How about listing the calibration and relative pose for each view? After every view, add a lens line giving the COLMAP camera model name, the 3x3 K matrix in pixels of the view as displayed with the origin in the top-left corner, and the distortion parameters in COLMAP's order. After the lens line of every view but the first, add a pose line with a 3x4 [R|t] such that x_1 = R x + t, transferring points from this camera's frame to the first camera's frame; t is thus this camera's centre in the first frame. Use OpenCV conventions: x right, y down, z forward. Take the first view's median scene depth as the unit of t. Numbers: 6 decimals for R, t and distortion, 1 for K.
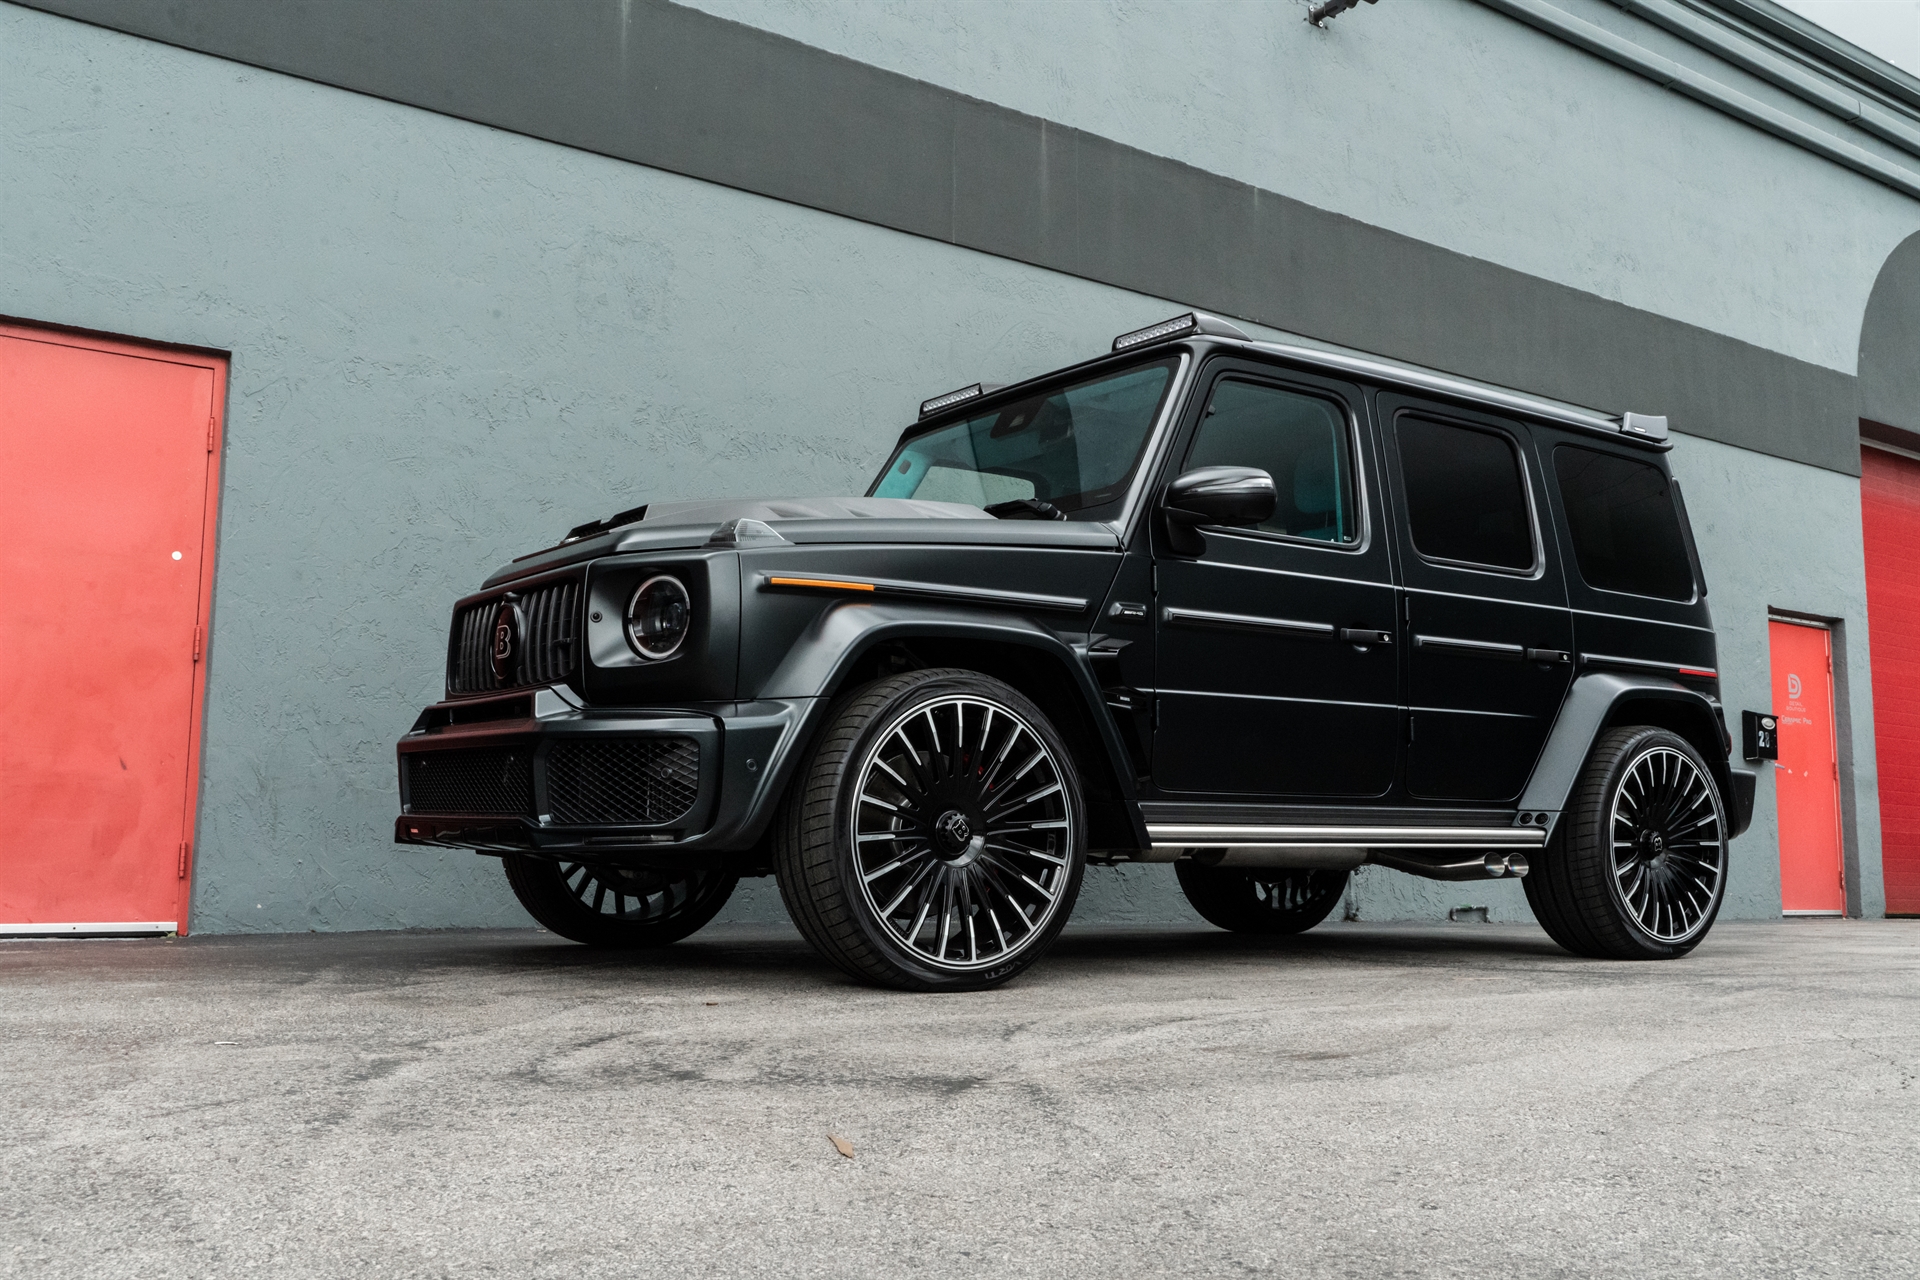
lens RADIAL K [[1735.5, 0, 976.2], [0, 1735.5, 652.7], [0, 0, 1]] dist [-0.013745, 0.007322]
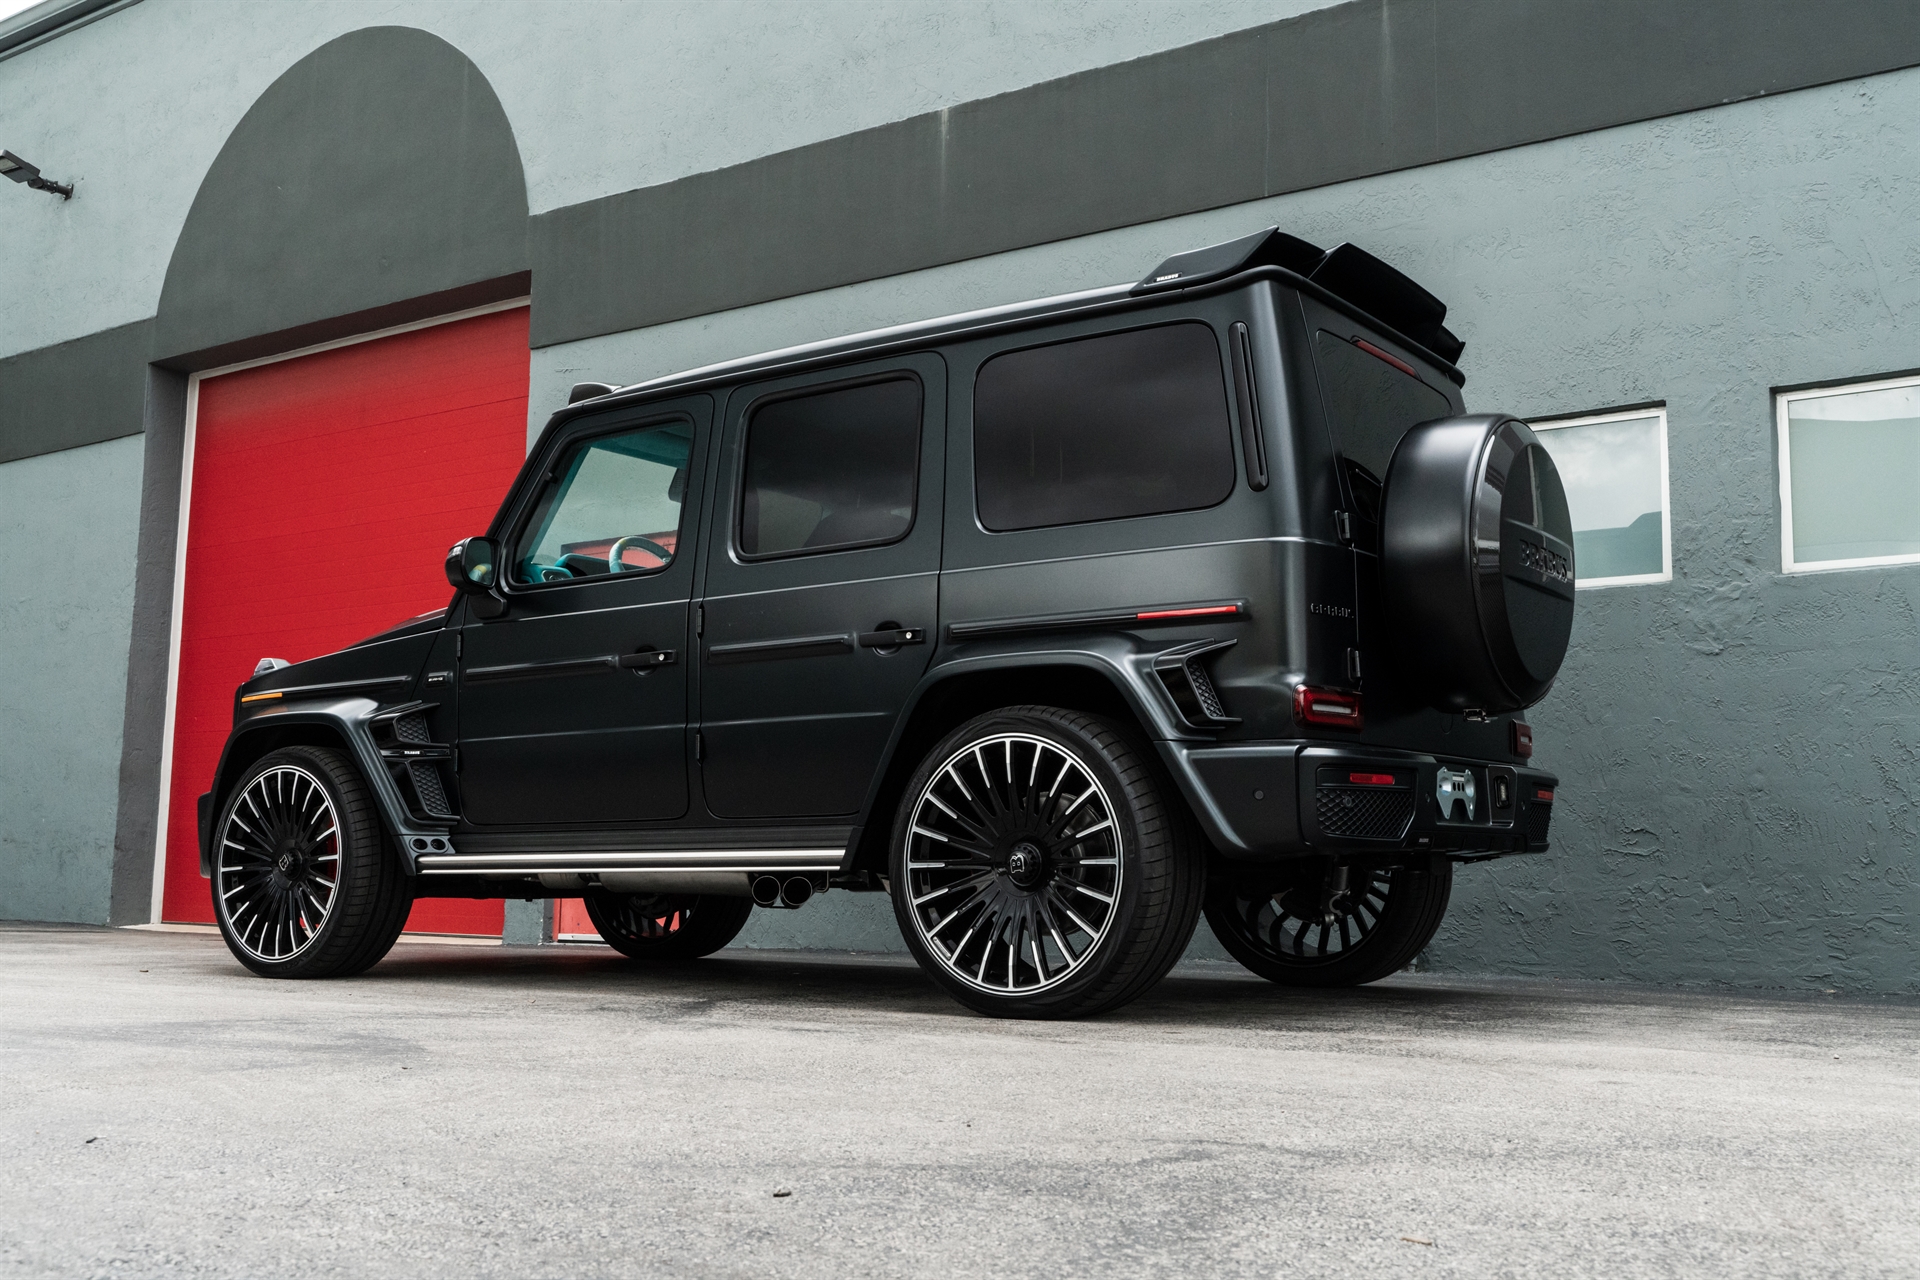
lens RADIAL K [[1995.2, 0, 973.3], [0, 1995.2, 637.8], [0, 0, 1]] dist [-0.010731, 0.000000]
pose [[0.337917, -0.123259, -0.933070, 1.143041], [0.104311, 0.990184, -0.093027, 0.087640], [0.935378, -0.065894, 0.347457, 0.656748]]
